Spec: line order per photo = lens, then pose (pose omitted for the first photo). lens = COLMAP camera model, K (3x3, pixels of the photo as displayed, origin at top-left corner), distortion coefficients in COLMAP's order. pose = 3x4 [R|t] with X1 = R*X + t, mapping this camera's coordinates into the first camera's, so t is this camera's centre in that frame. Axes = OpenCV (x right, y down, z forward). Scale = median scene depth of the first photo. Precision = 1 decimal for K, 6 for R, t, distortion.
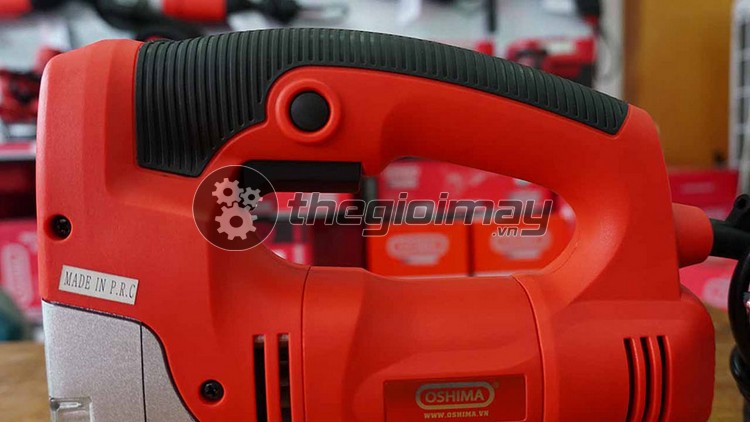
lens RADIAL K [[513.6, 0, 375.0], [0, 513.6, 211.0], [0, 0, 1]] dist [0.027450, 0.001066]
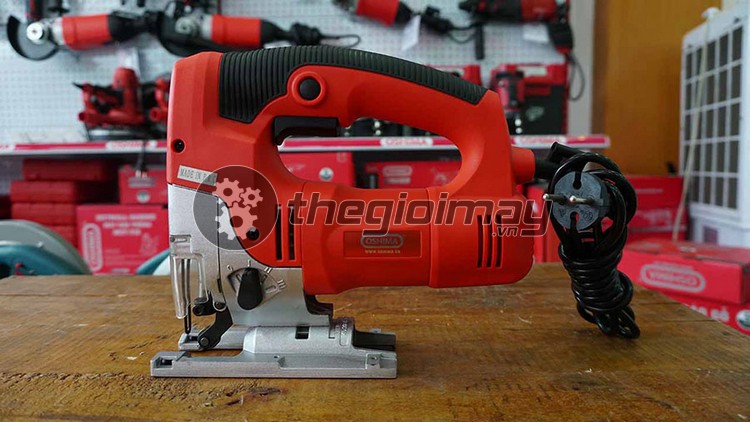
lens RADIAL K [[512.8, 0, 375.0], [0, 512.8, 211.0], [0, 0, 1]] dist [-0.040229, 0.030655]
pose [[0.998690, 0.021886, -0.046244, 0.188930], [-0.024204, 0.998447, -0.050169, 0.309759], [0.045074, 0.051223, 0.997670, -0.749852]]
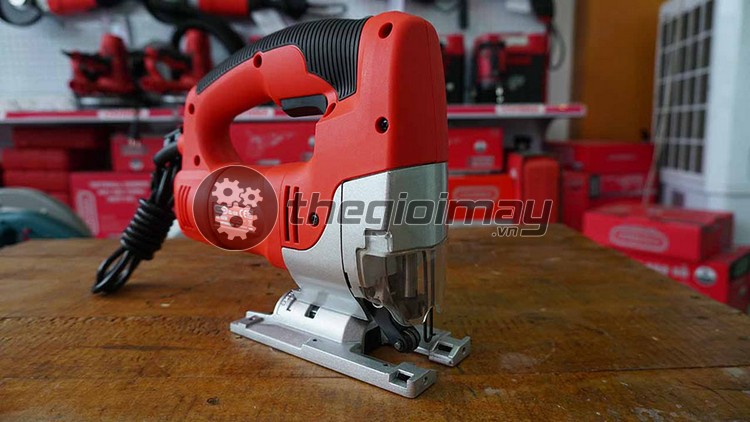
lens RADIAL K [[510.0, 0, 375.0], [0, 510.0, 211.0], [0, 0, 1]] dist [-0.001946, 0.006698]
pose [[0.999713, 0.018767, -0.014911, 0.174023], [-0.018503, 0.999673, 0.017629, 0.310084], [0.015237, -0.017348, 0.999733, -0.966699]]
